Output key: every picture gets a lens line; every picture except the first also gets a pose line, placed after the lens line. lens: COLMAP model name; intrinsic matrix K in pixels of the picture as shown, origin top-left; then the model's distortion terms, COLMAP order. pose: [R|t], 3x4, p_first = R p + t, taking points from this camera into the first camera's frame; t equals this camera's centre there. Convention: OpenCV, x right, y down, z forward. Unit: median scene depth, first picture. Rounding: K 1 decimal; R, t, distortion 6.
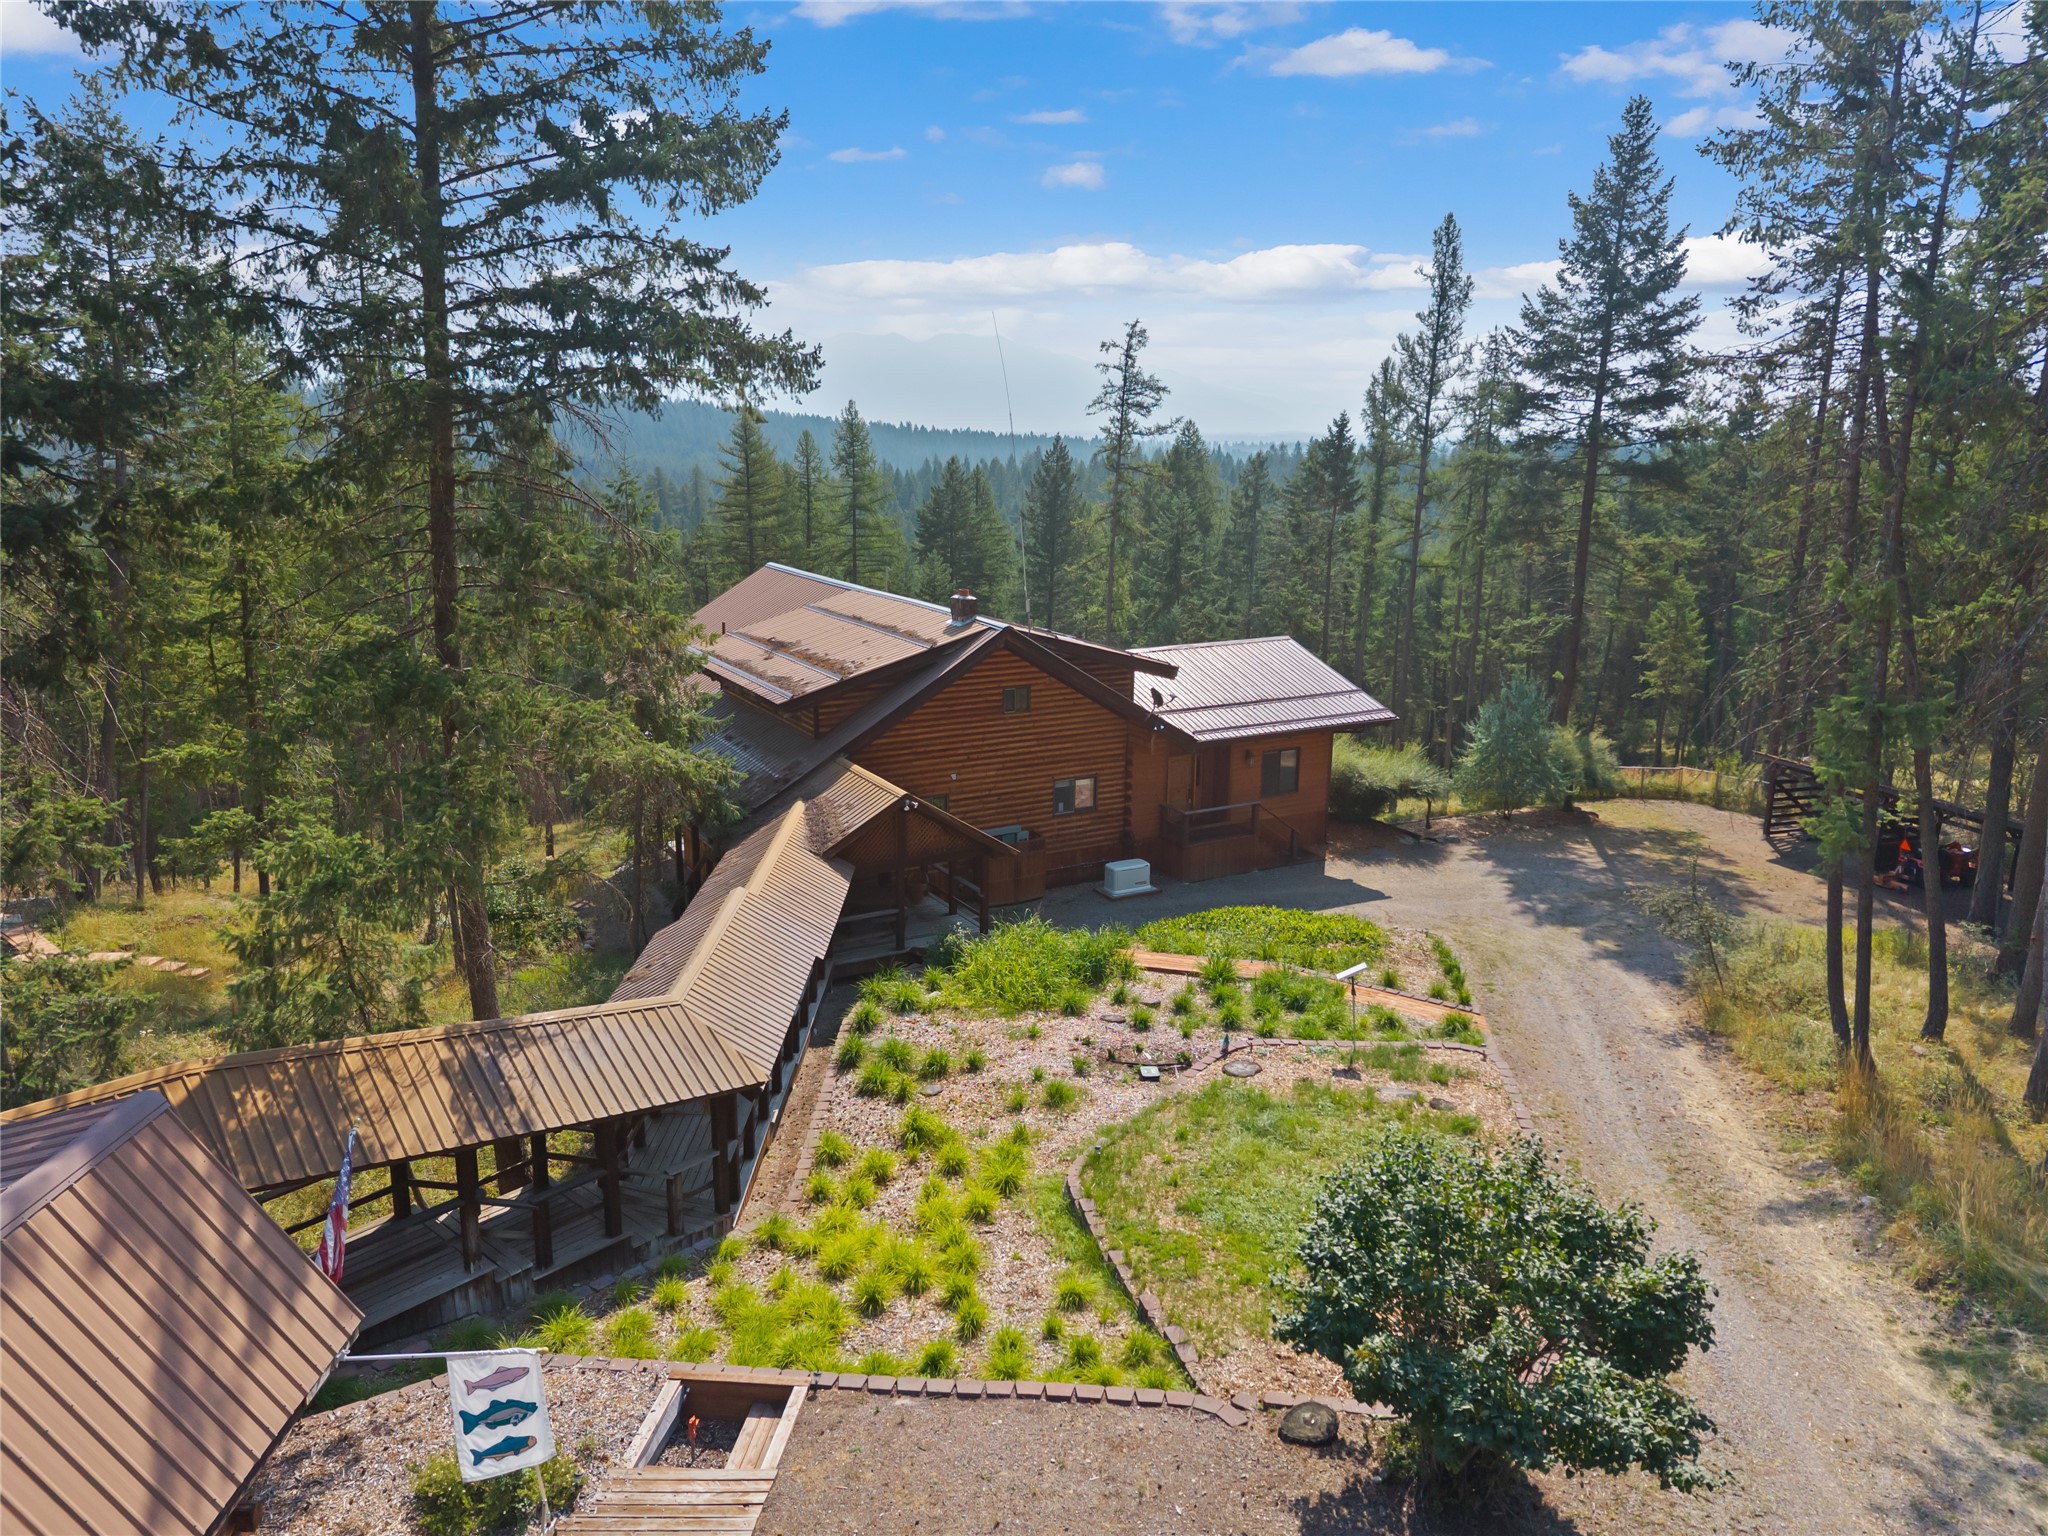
lens RADIAL K [[1387.0, 0, 1024.0], [0, 1387.0, 768.0], [0, 0, 1]] dist [-0.024473, -0.000884]
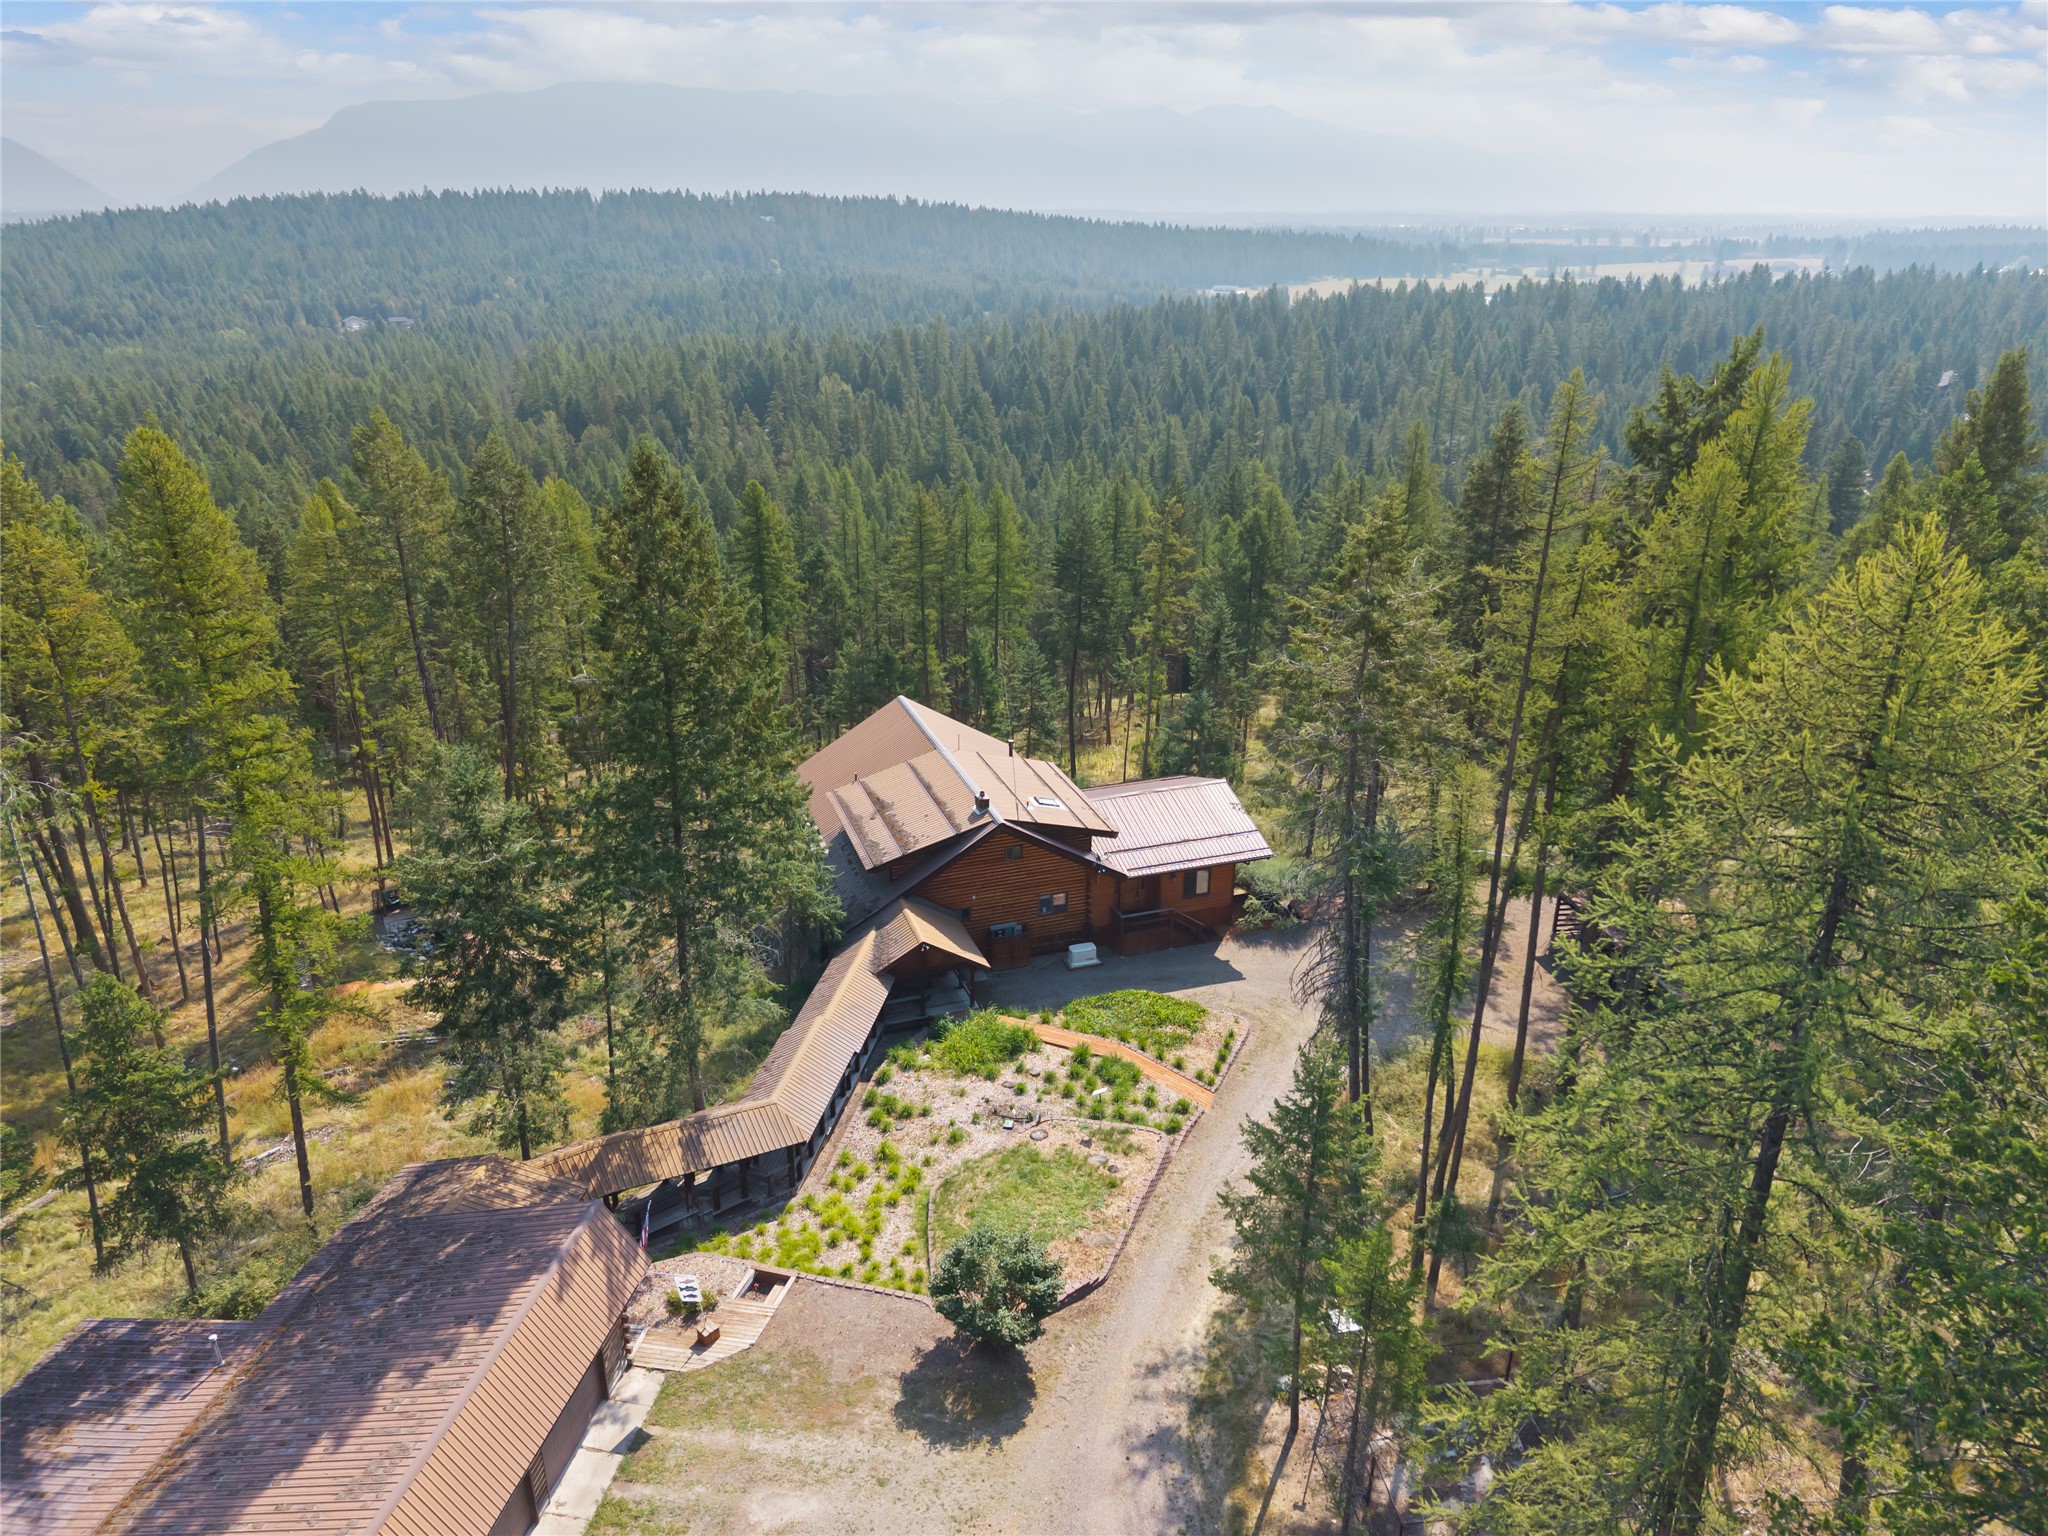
lens RADIAL K [[1387.0, 0, 1024.0], [0, 1387.0, 768.0], [0, 0, 1]] dist [-0.024473, -0.000884]
pose [[0.983094, 0.064489, -0.171369, 0.509429], [-0.036525, 0.986183, 0.161585, -0.749992], [0.179422, -0.152594, 0.971866, -1.079703]]
